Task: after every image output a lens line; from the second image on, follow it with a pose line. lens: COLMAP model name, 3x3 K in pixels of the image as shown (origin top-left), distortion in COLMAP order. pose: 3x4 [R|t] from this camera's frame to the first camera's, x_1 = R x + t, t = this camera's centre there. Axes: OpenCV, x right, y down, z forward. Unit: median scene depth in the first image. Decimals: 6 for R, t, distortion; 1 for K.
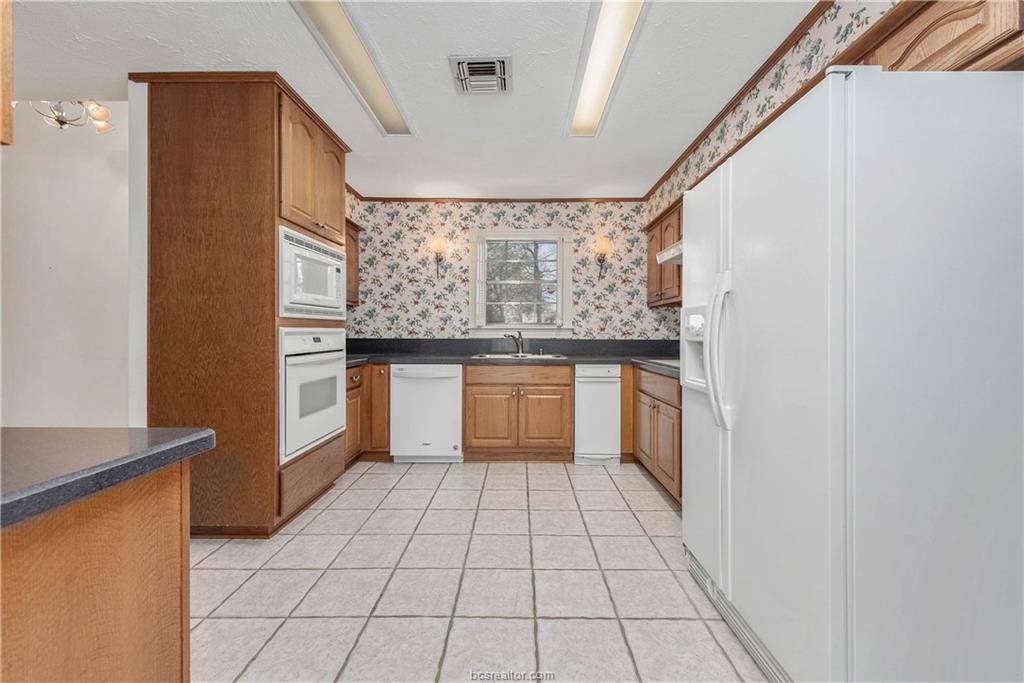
lens RADIAL K [[412.2, 0, 495.3], [0, 412.2, 332.3], [0, 0, 1]] dist [0.004291, -0.001545]
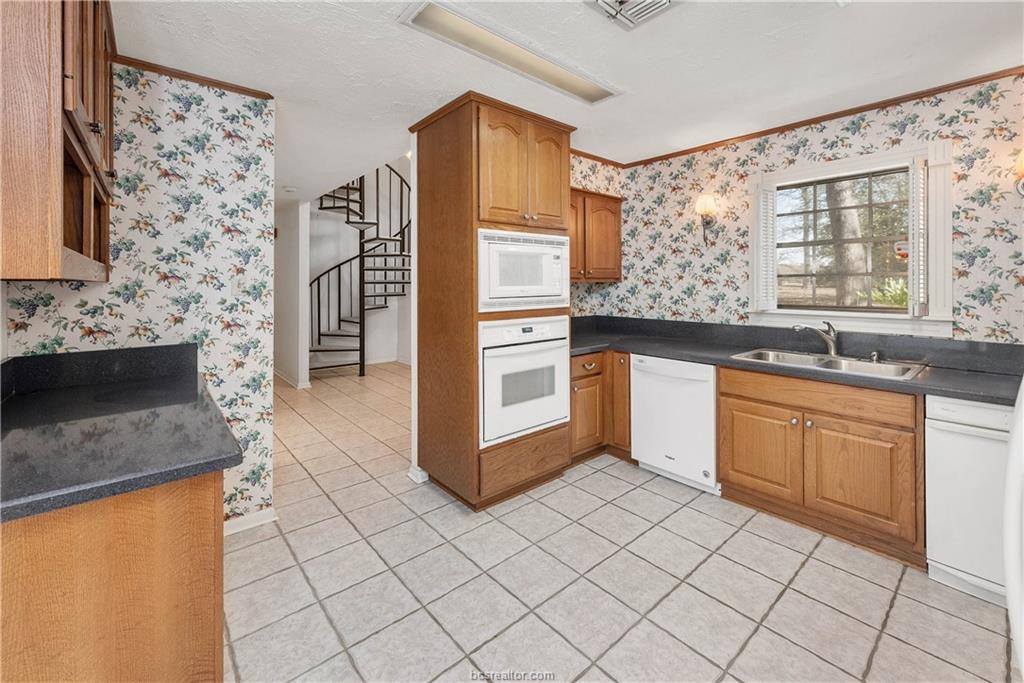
lens RADIAL K [[412.2, 0, 500.7], [0, 412.2, 284.7], [0, 0, 1]] dist [0.004291, -0.001545]
pose [[0.672426, -0.012201, -0.740063, 0.216461], [0.012126, 0.999912, -0.005467, -0.069505], [0.740065, -0.005298, 0.672515, 0.210104]]
